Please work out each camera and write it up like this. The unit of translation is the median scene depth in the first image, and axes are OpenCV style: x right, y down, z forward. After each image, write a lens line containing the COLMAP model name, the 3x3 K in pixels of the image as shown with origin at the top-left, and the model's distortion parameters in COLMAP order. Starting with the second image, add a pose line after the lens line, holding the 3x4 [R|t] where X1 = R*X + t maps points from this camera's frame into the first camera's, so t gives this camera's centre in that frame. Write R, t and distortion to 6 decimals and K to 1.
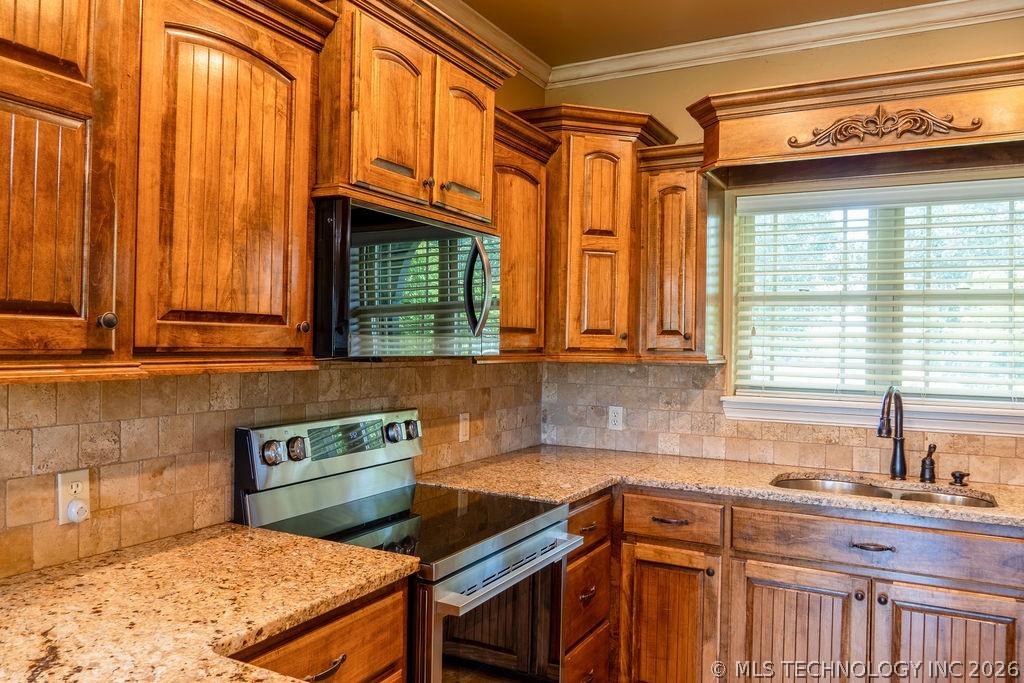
lens RADIAL K [[761.8, 0, 506.2], [0, 761.8, 338.7], [0, 0, 1]] dist [-0.014243, -0.004709]
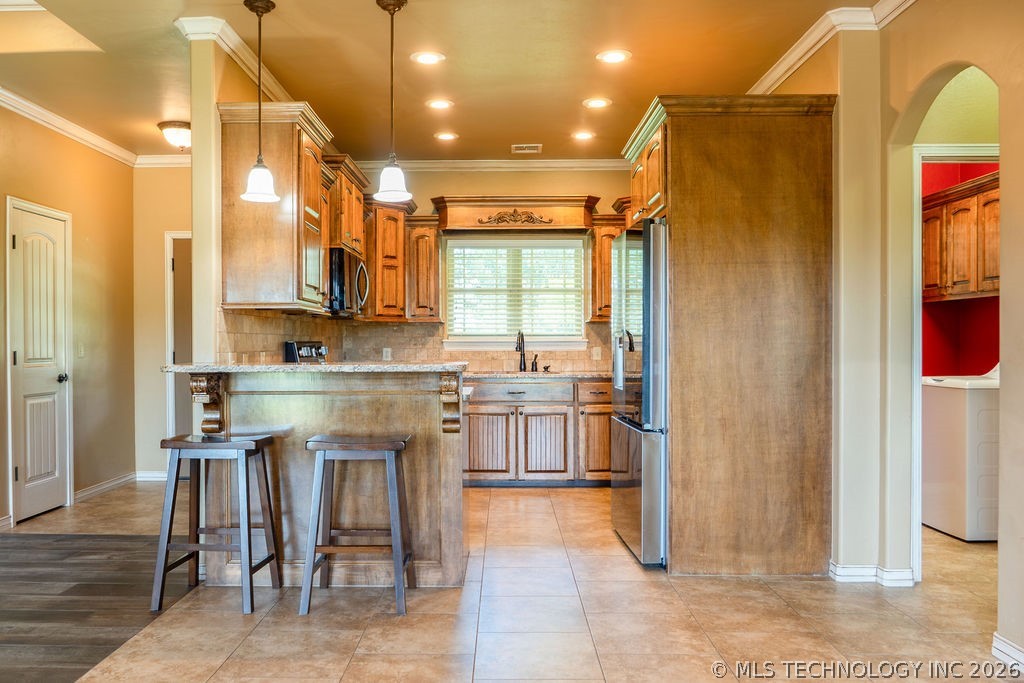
lens RADIAL K [[803.4, 0, 487.0], [0, 803.4, 349.1], [0, 0, 1]] dist [-0.009814, -0.004137]
pose [[0.887000, -0.023604, 0.461165, -0.760352], [0.017543, 0.999694, 0.017426, 0.085240], [-0.461435, -0.007367, 0.887143, -1.199578]]
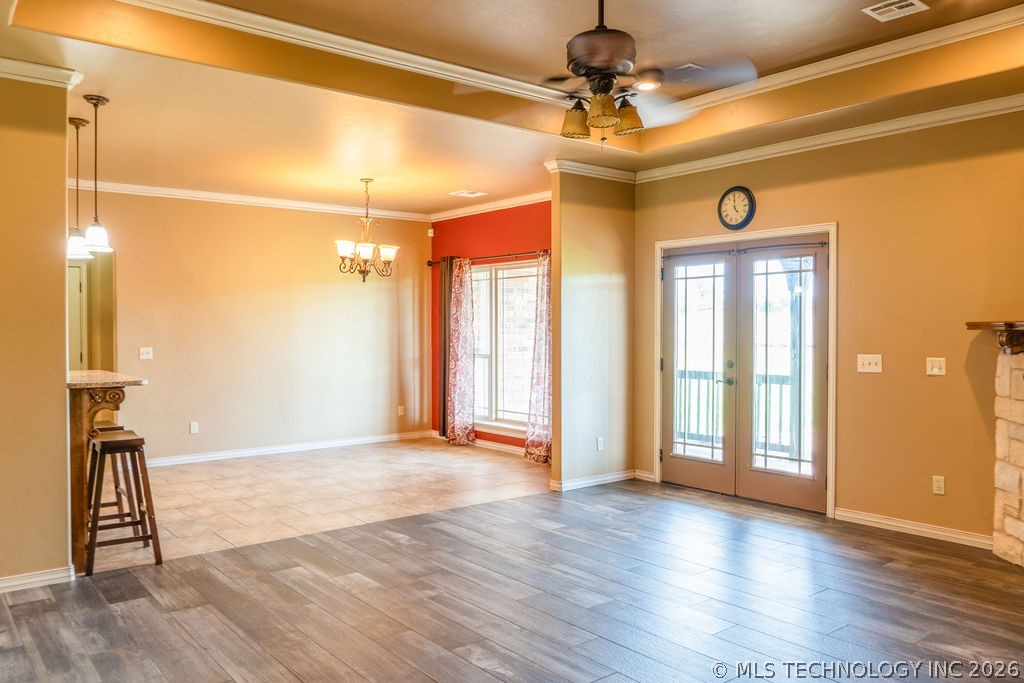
lens RADIAL K [[769.0, 0, 505.7], [0, 769.0, 338.6], [0, 0, 1]] dist [-0.009470, -0.003254]
pose [[-0.922337, -0.020523, 0.385842, -2.013464], [-0.013819, 0.999702, 0.020140, -0.011696], [-0.386140, 0.013244, -0.922345, 1.539972]]
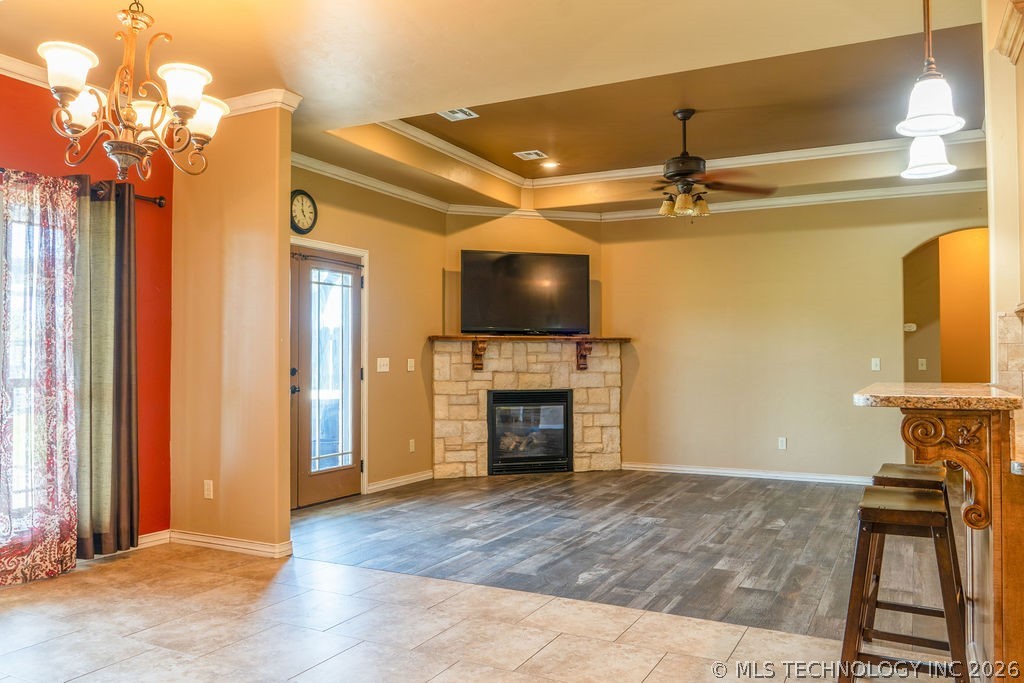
lens RADIAL K [[781.0, 0, 512.0], [0, 781.0, 341.5], [0, 0, 1]] dist [-0.022620, 0.001266]
pose [[0.023774, -0.039515, -0.998936, 0.604693], [0.000971, 0.999219, -0.039503, 0.109379], [0.999717, -0.000031, 0.023793, -0.339869]]
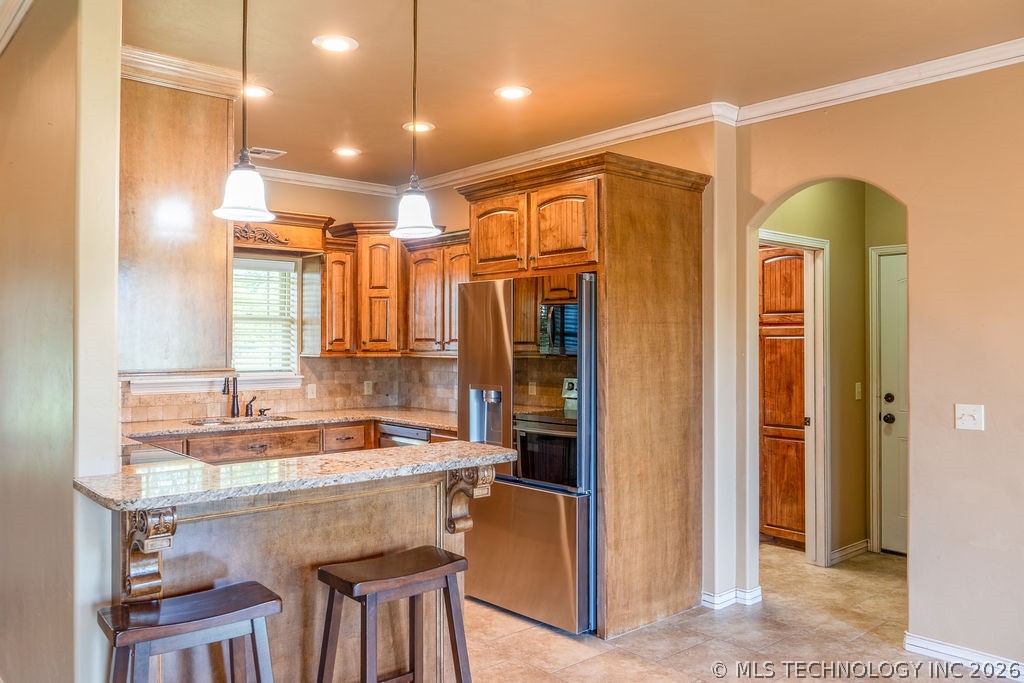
lens RADIAL K [[788.9, 0, 497.2], [0, 788.9, 333.5], [0, 0, 1]] dist [-0.015053, -0.008268]
pose [[0.355892, -0.008694, 0.934487, -1.200622], [0.003882, 0.999962, 0.007825, -0.037389], [-0.934519, 0.000843, 0.355912, -0.328327]]
